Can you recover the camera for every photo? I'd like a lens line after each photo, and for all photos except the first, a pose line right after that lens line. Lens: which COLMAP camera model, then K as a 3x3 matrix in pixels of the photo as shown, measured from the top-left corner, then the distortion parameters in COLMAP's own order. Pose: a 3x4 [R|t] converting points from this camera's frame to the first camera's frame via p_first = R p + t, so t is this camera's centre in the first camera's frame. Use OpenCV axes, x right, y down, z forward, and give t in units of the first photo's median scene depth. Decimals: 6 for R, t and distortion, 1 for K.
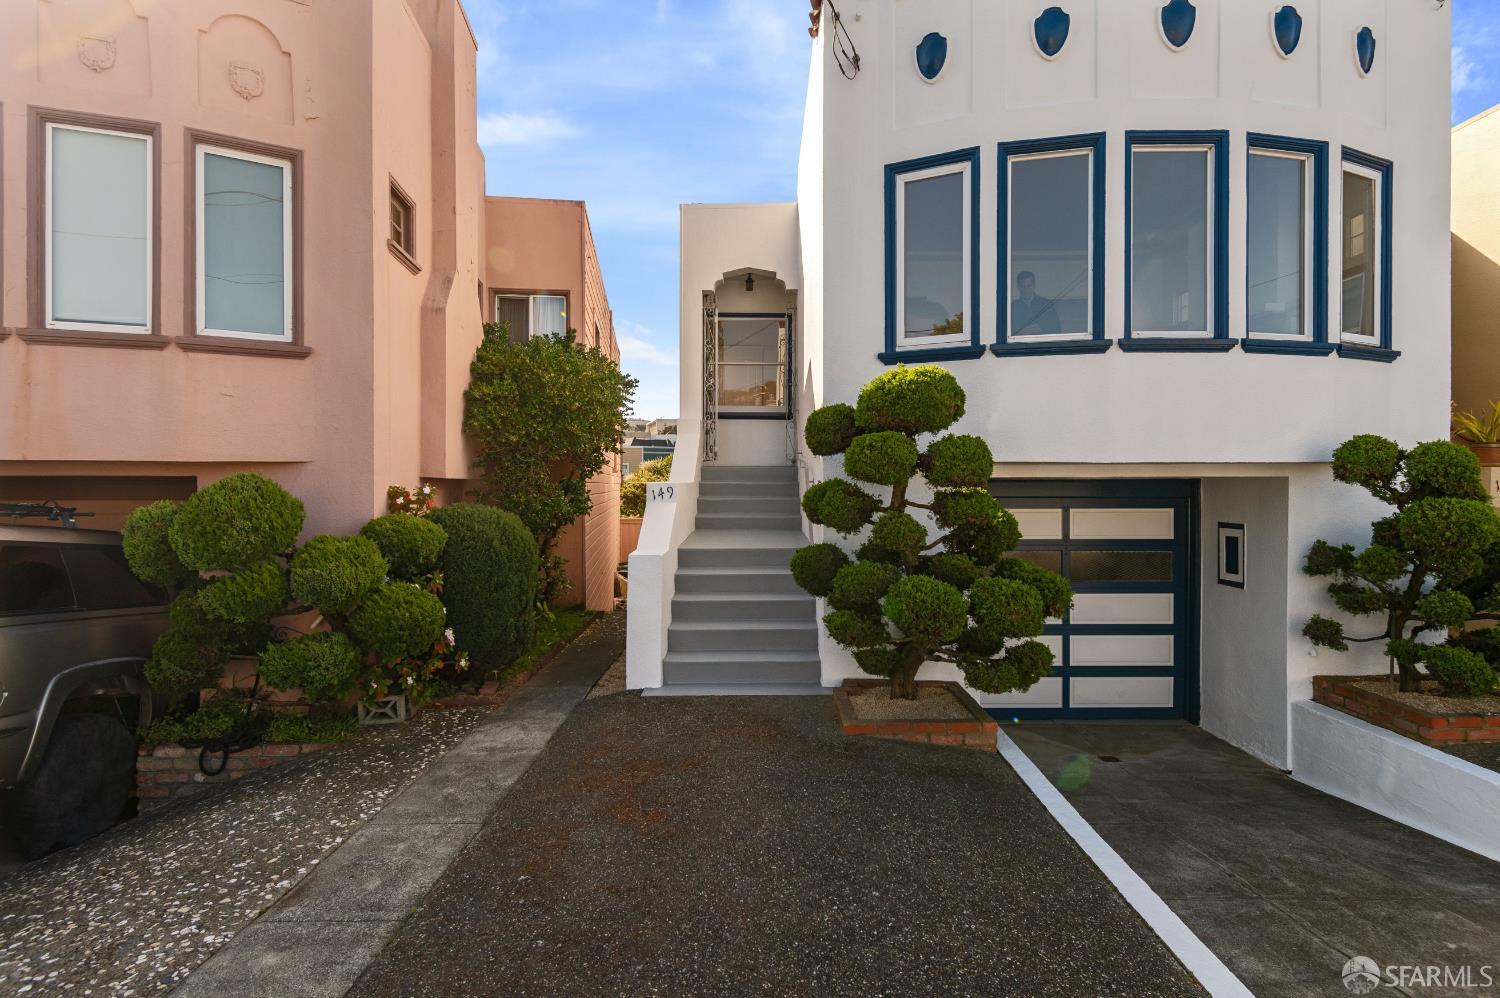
lens RADIAL K [[814.7, 0, 758.8], [0, 814.7, 491.6], [0, 0, 1]] dist [0.008111, -0.007469]
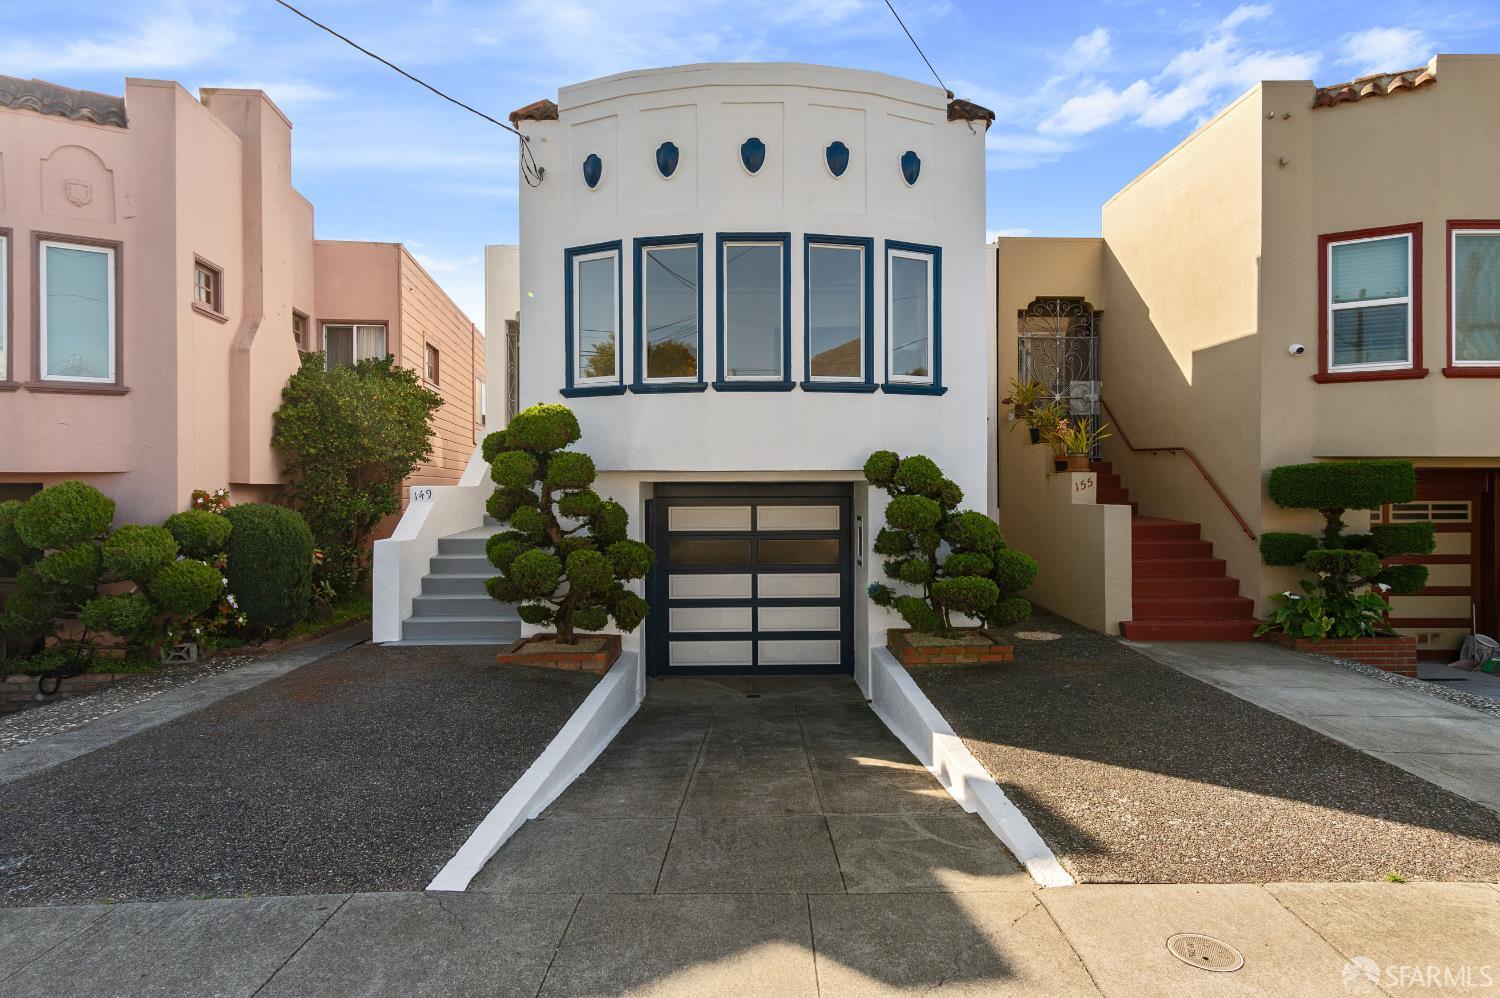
lens RADIAL K [[910.8, 0, 749.1], [0, 910.8, 492.3], [0, 0, 1]] dist [0.000951, 0.003082]
pose [[0.999887, -0.003520, 0.014617, 0.453284], [0.003584, 0.999984, -0.004353, 0.007170], [-0.014601, 0.004405, 0.999884, -0.520395]]
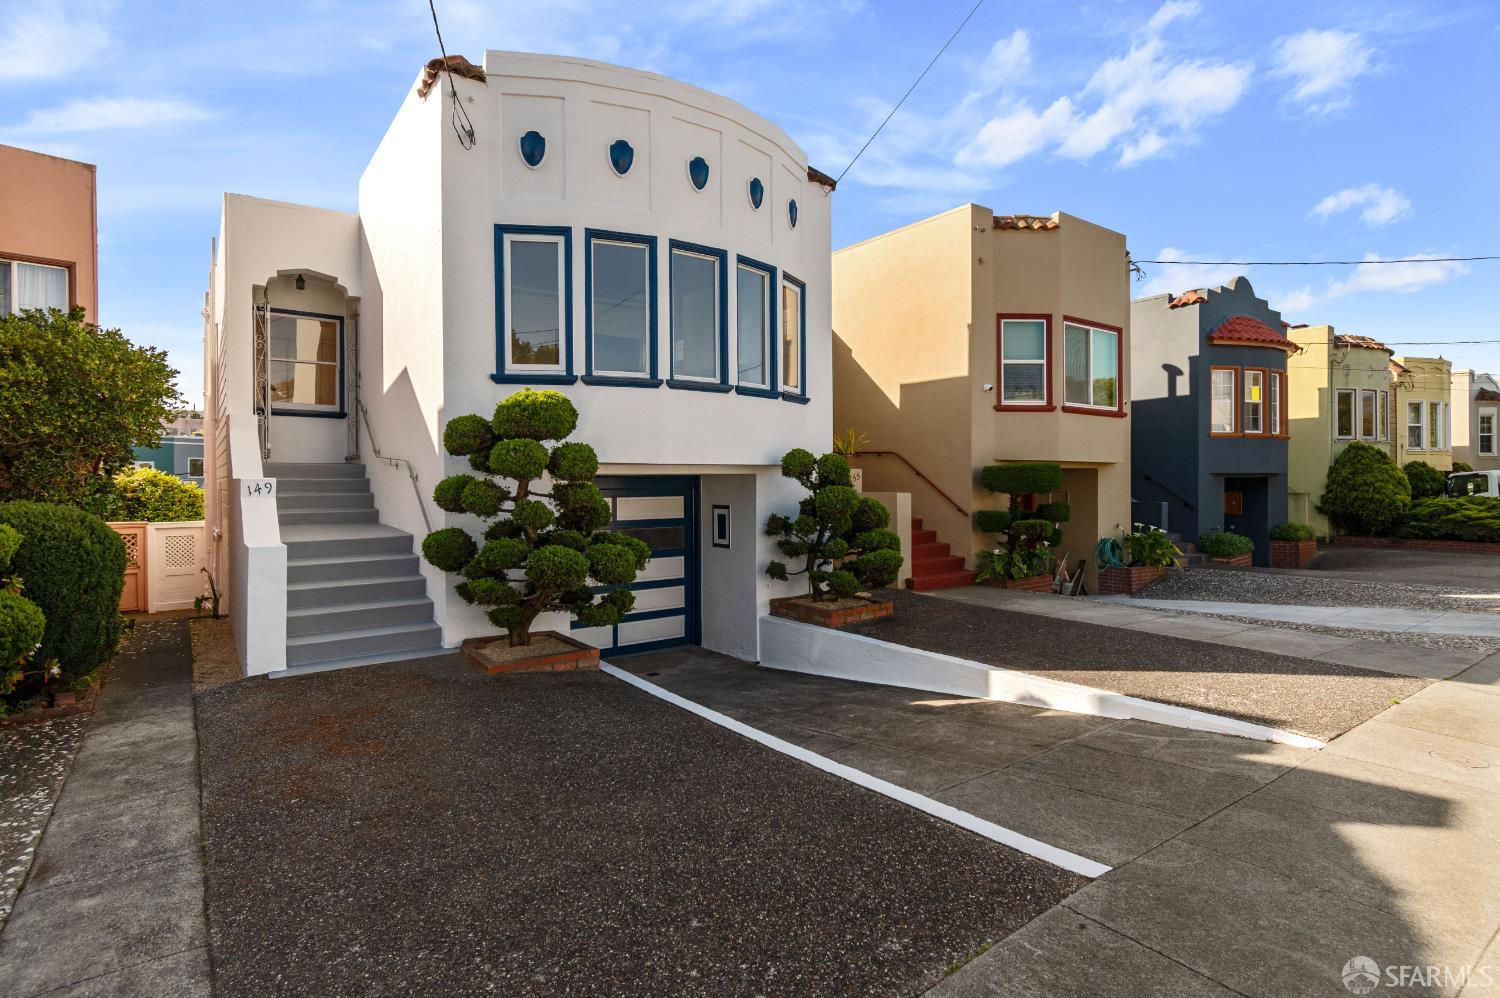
lens RADIAL K [[761.1, 0, 759.4], [0, 761.1, 488.1], [0, 0, 1]] dist [0.002424, -0.001853]
pose [[0.802043, -0.008936, 0.597199, -0.229688], [0.009853, 0.999950, 0.001730, 0.006735], [-0.597184, 0.004497, 0.802091, -0.184071]]
